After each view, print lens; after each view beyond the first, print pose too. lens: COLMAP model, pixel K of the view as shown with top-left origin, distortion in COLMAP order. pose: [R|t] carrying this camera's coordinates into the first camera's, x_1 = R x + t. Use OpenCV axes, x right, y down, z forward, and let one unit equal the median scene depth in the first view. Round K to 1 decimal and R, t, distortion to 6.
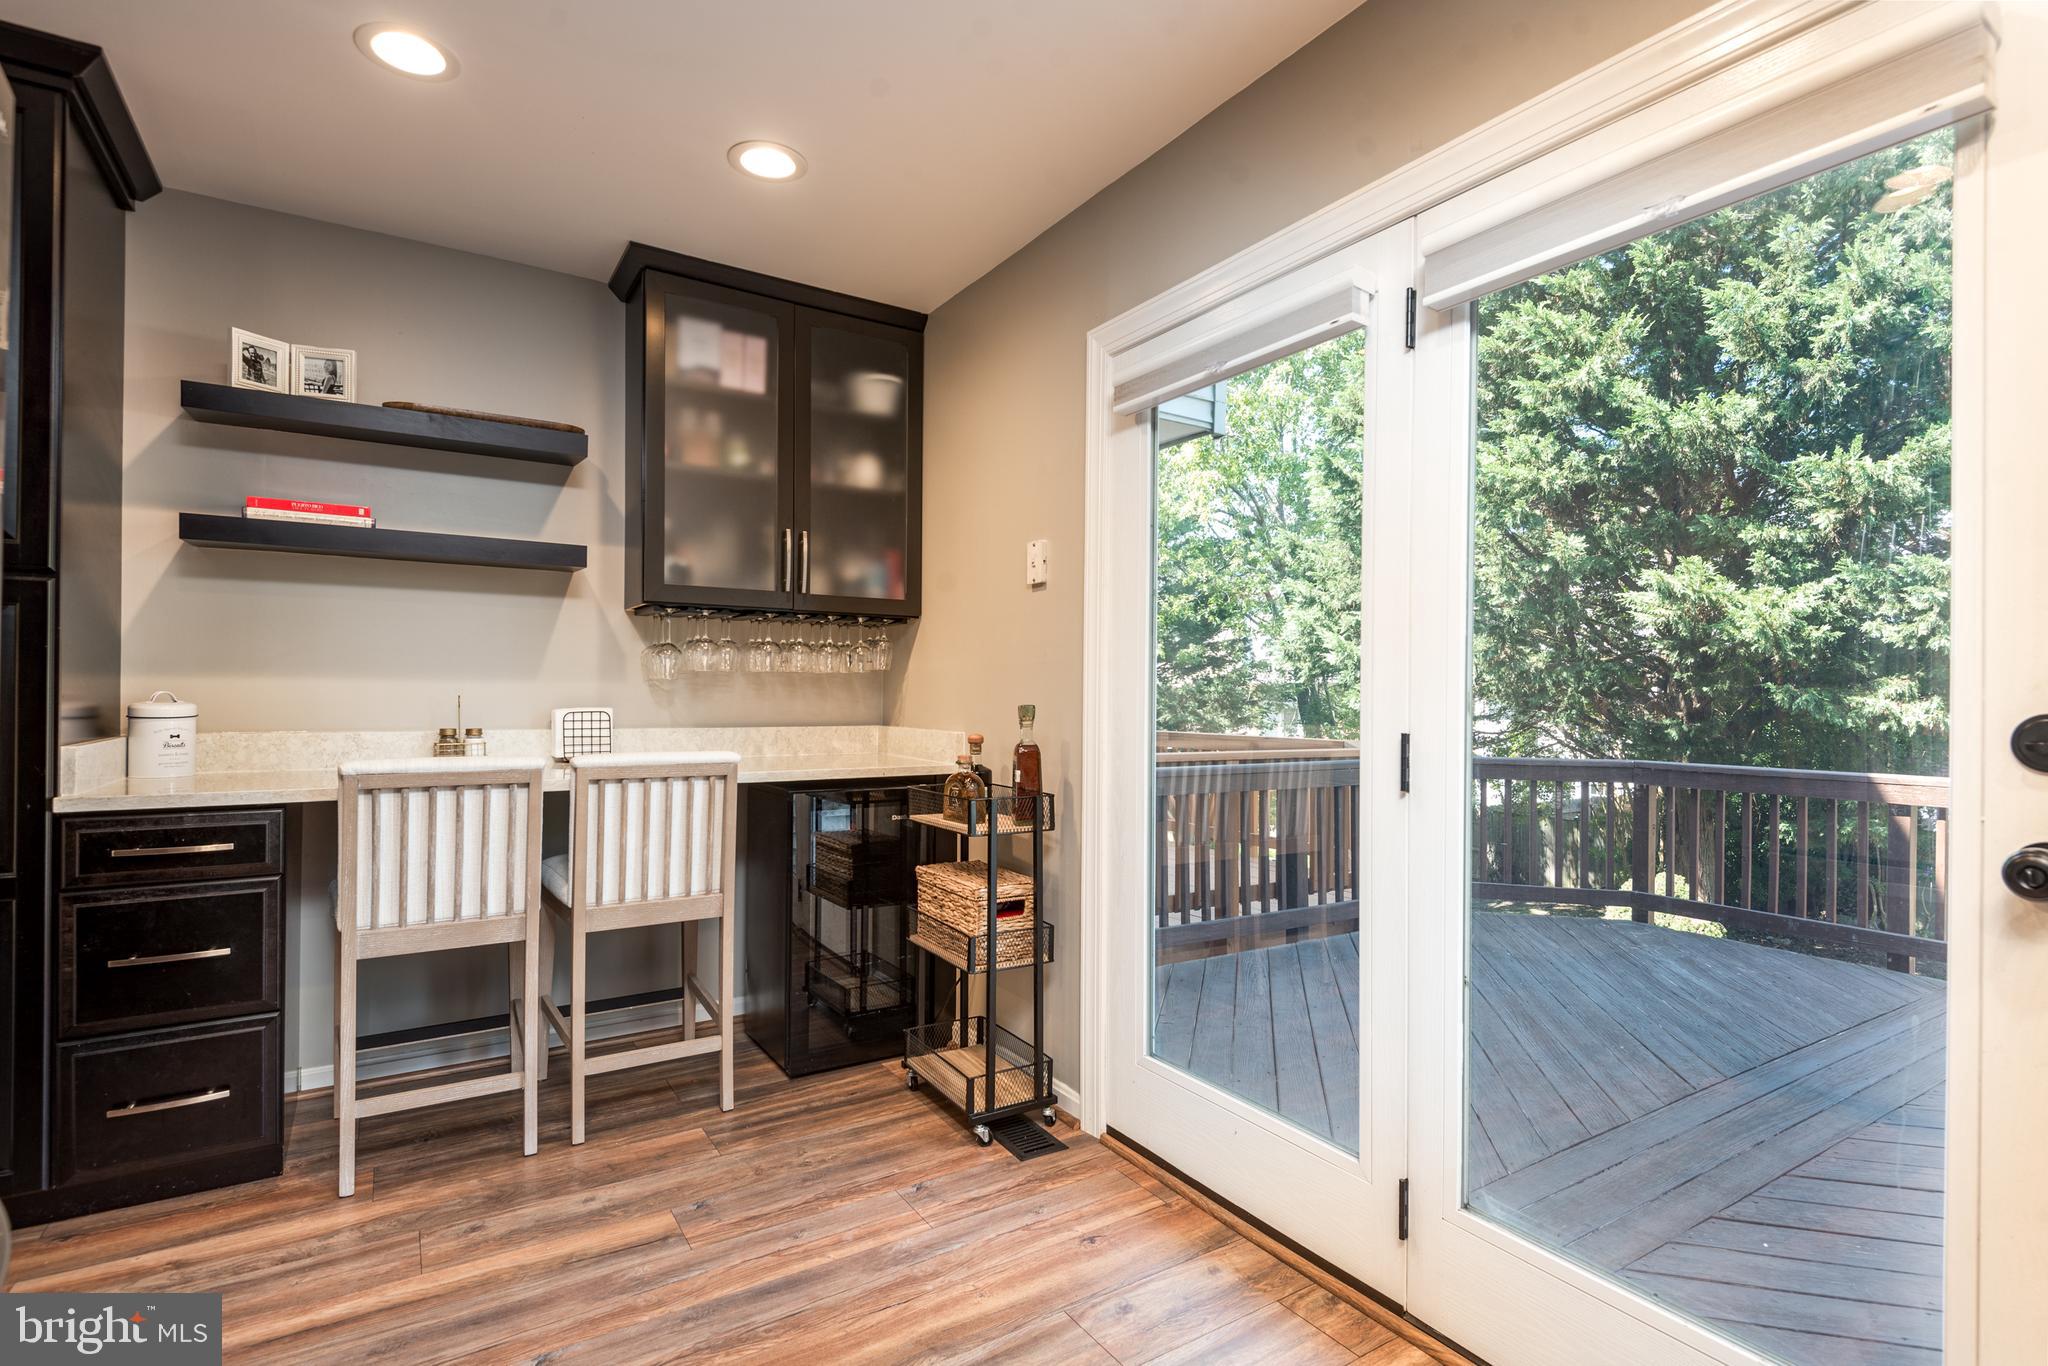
lens RADIAL K [[959.9, 0, 1023.7], [0, 959.9, 689.6], [0, 0, 1]] dist [0.009010, -0.013227]
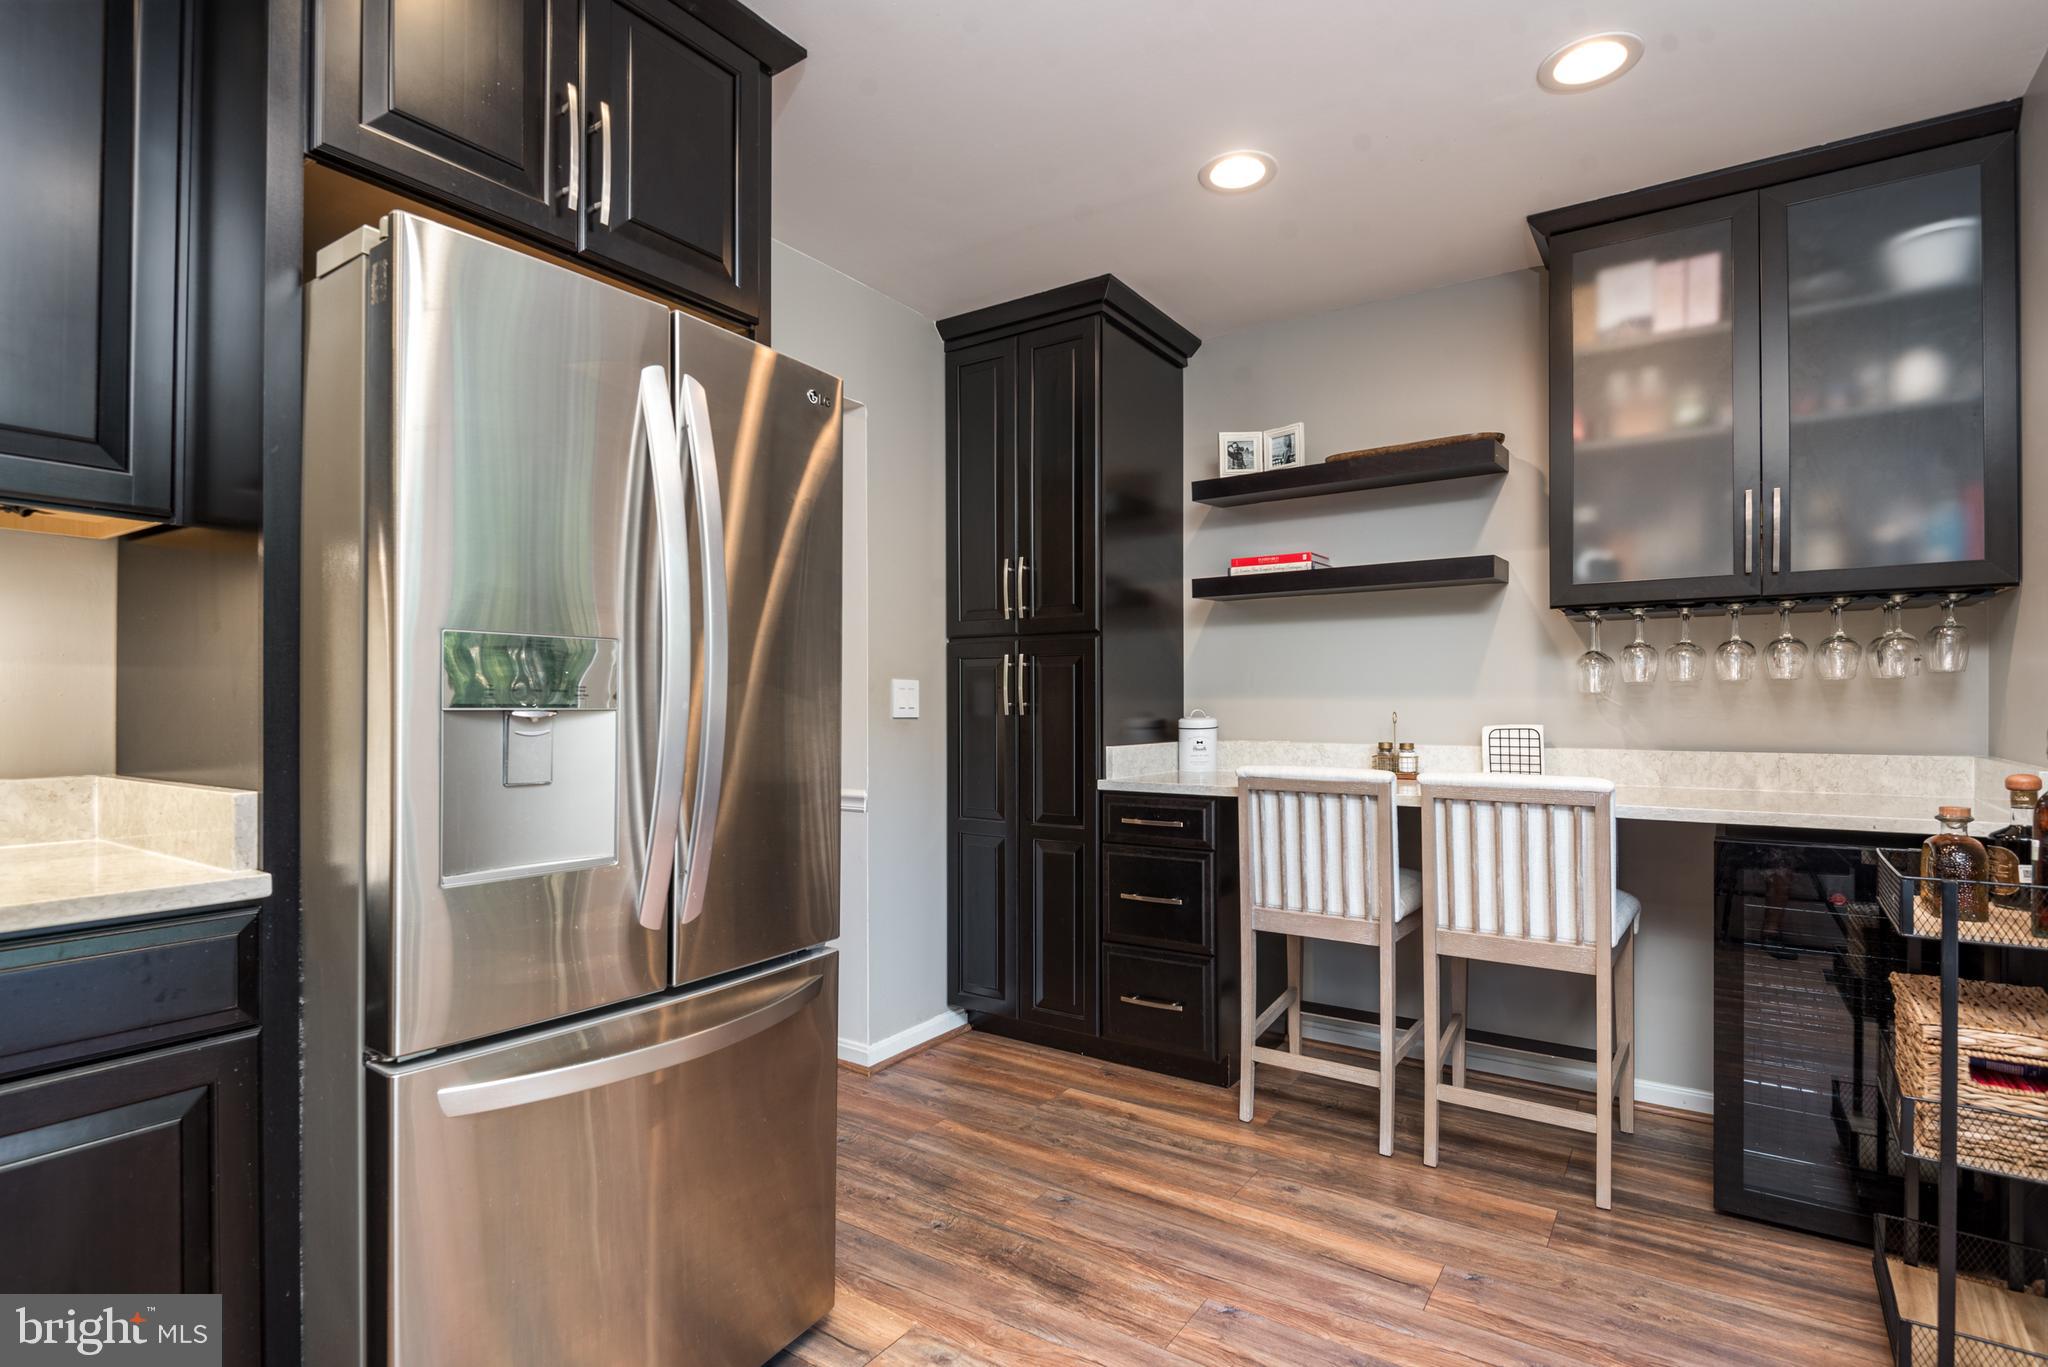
lens RADIAL K [[970.2, 0, 1019.3], [0, 970.2, 704.3], [0, 0, 1]] dist [-0.005255, -0.004552]
pose [[0.396797, -0.009972, -0.917852, 0.238338], [0.007826, 0.999941, -0.007480, 0.002286], [0.917873, -0.004215, 0.396852, 0.183745]]
